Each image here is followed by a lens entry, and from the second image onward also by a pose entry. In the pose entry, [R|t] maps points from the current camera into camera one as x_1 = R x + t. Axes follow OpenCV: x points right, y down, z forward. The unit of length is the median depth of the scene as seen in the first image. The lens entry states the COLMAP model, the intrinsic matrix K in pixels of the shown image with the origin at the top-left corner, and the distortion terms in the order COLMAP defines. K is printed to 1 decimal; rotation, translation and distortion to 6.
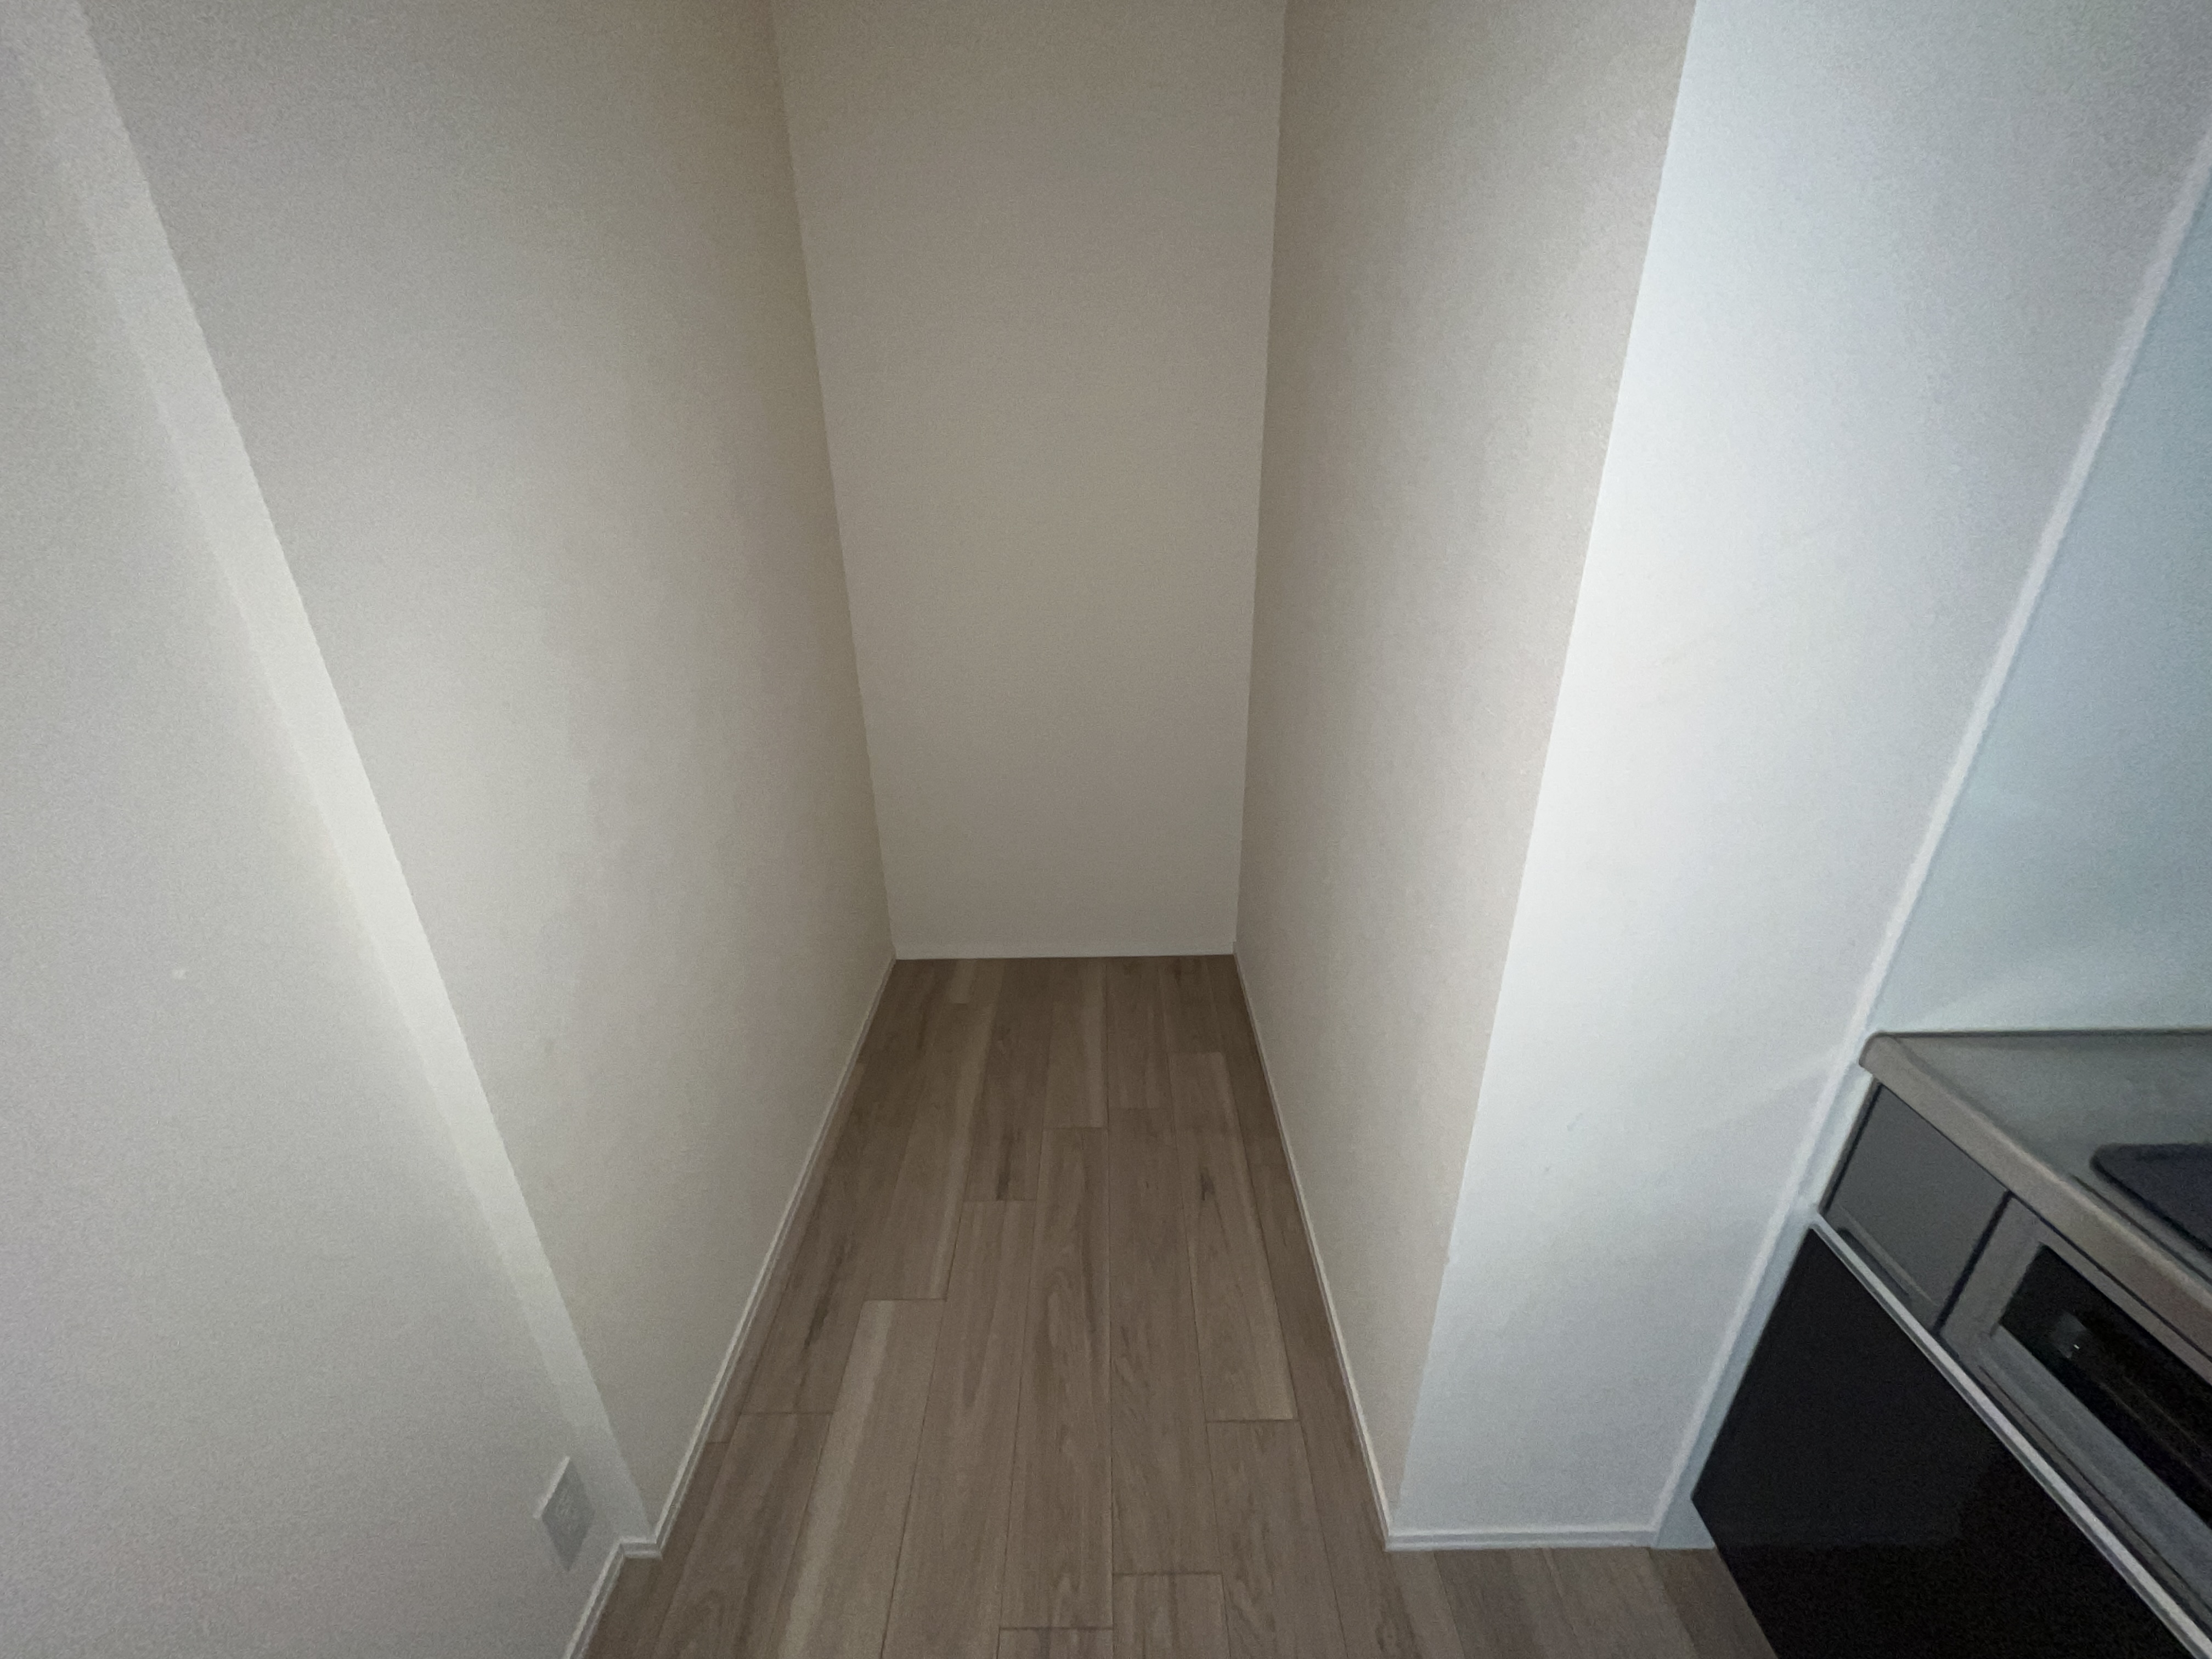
lens RADIAL K [[893.7, 0, 1110.9], [0, 893.7, 828.7], [0, 0, 1]] dist [-0.003605, -0.000327]
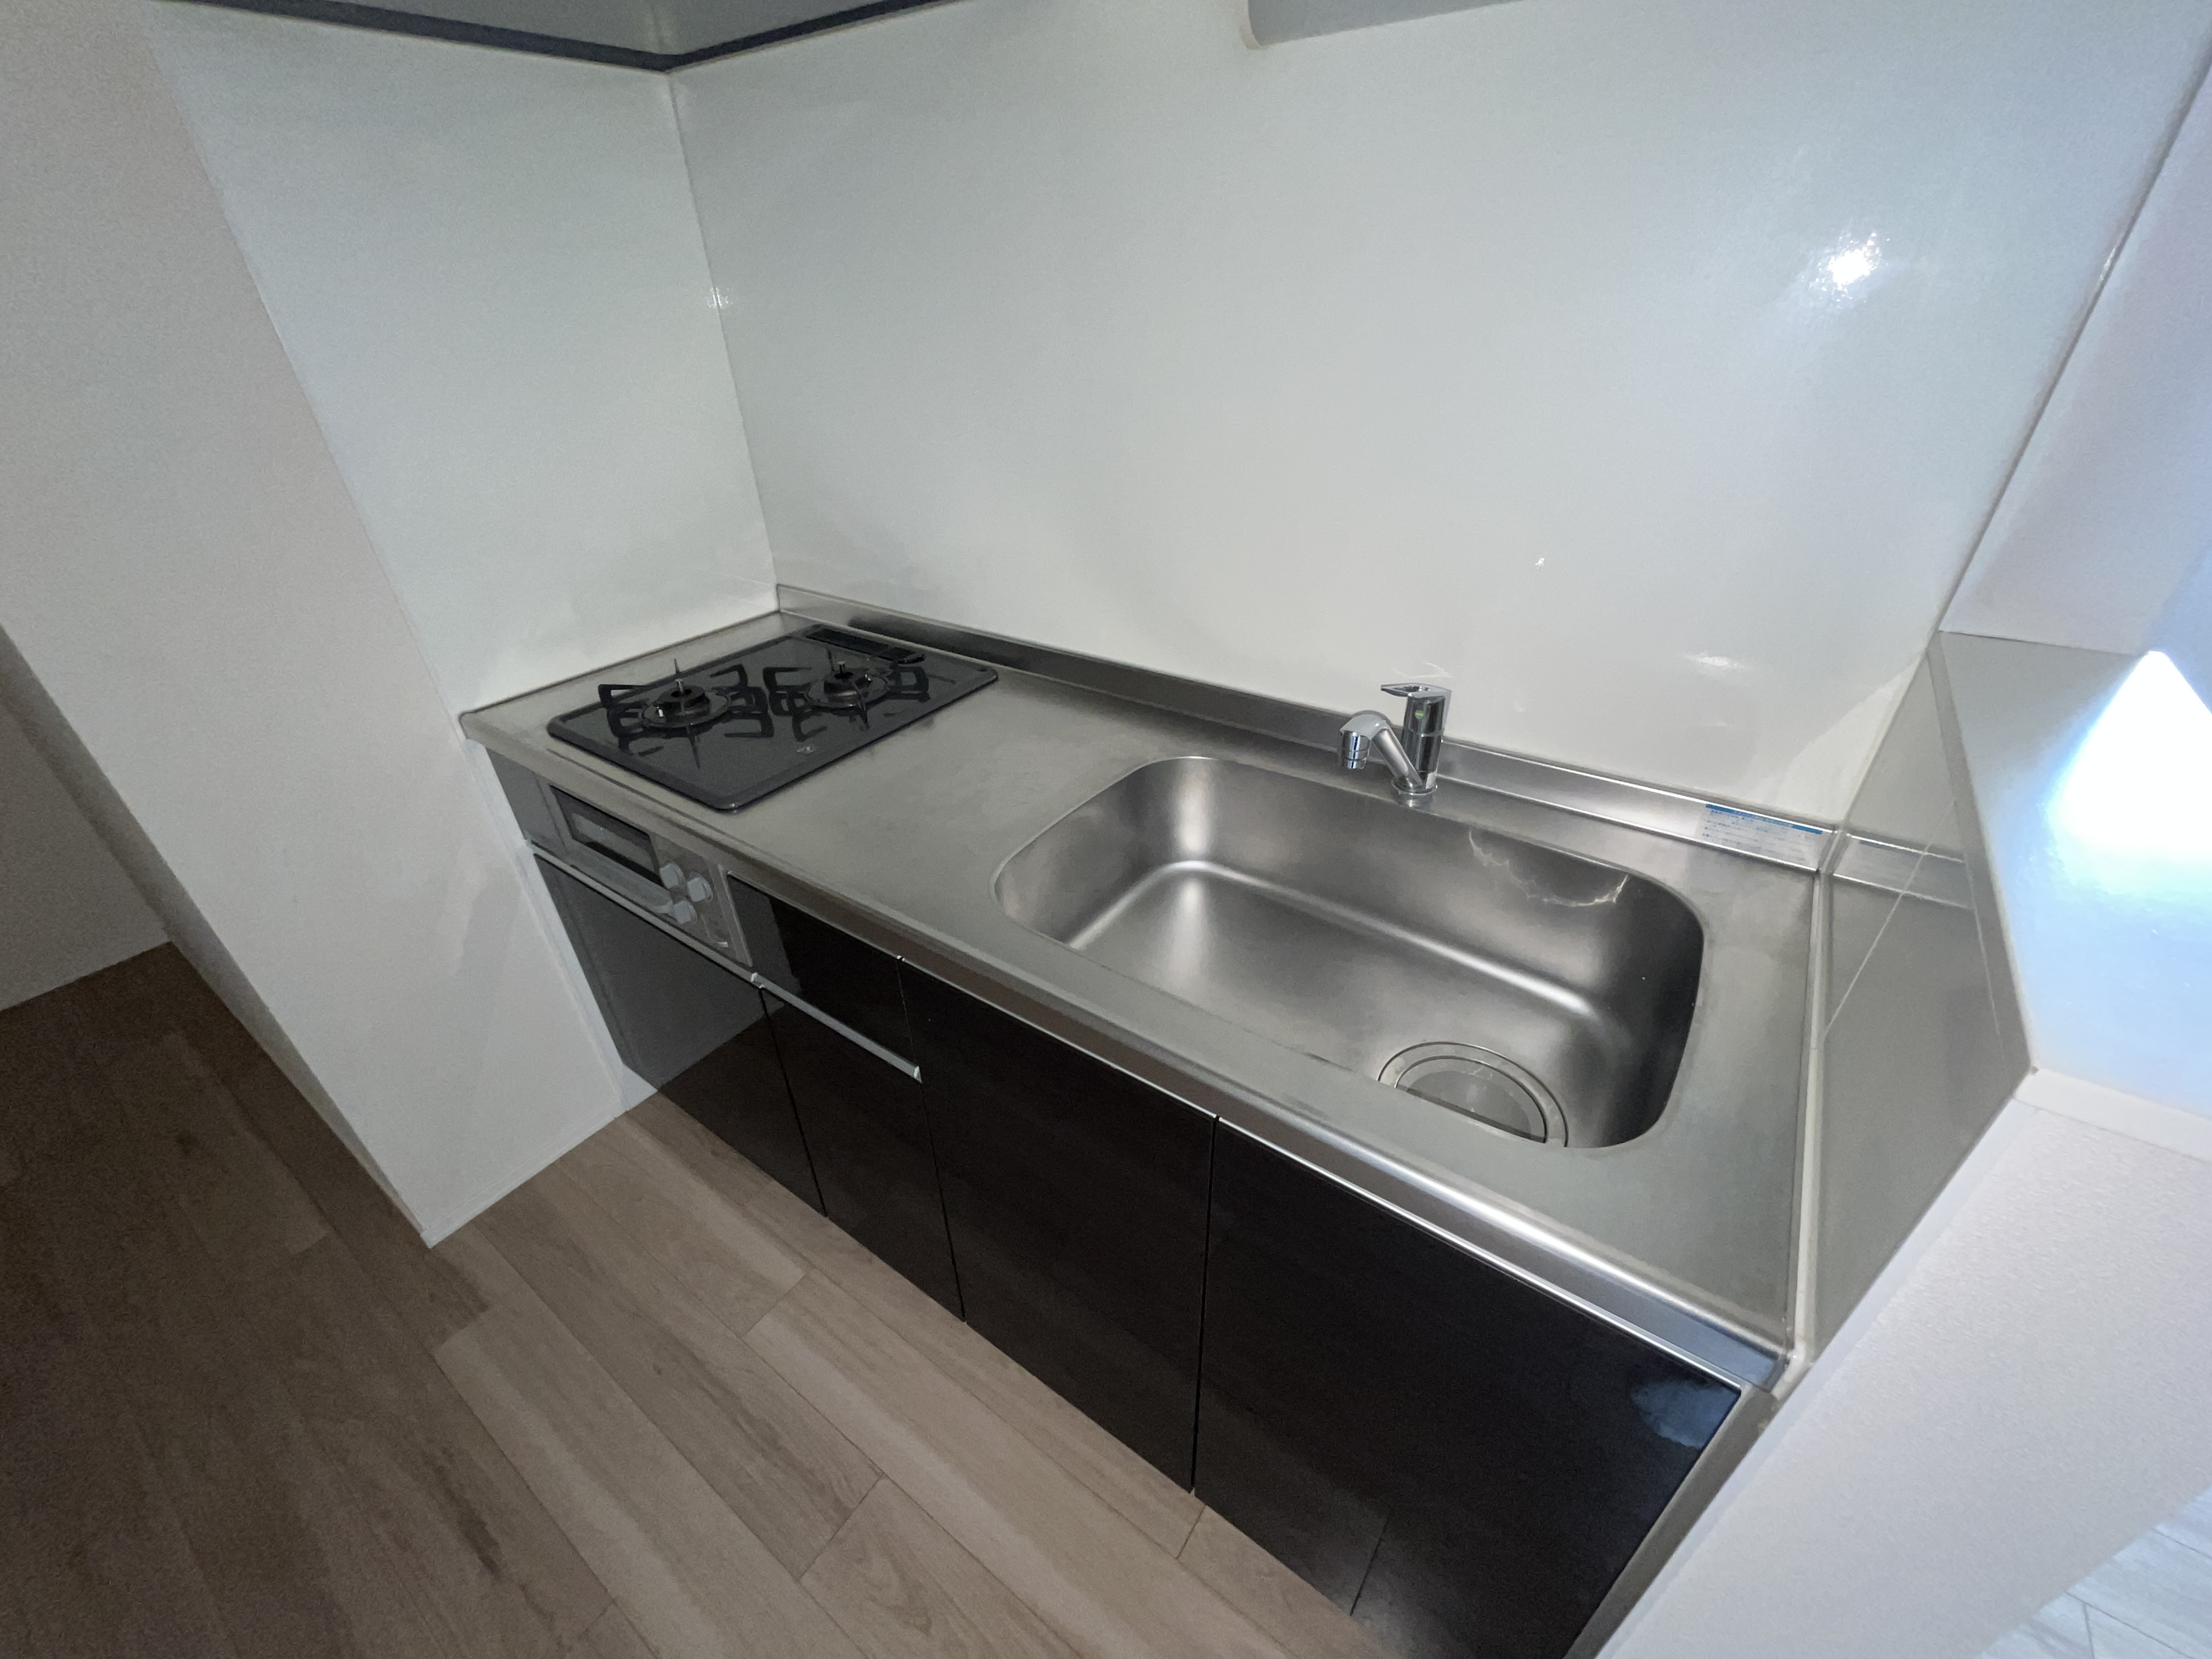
lens RADIAL K [[893.7, 0, 1102.2], [0, 893.7, 829.4], [0, 0, 1]] dist [-0.003605, -0.000327]
pose [[0.592769, -0.431681, 0.679909, 0.241791], [0.352020, 0.898178, 0.263359, 0.246029], [-0.724367, 0.083230, 0.684372, -0.540379]]
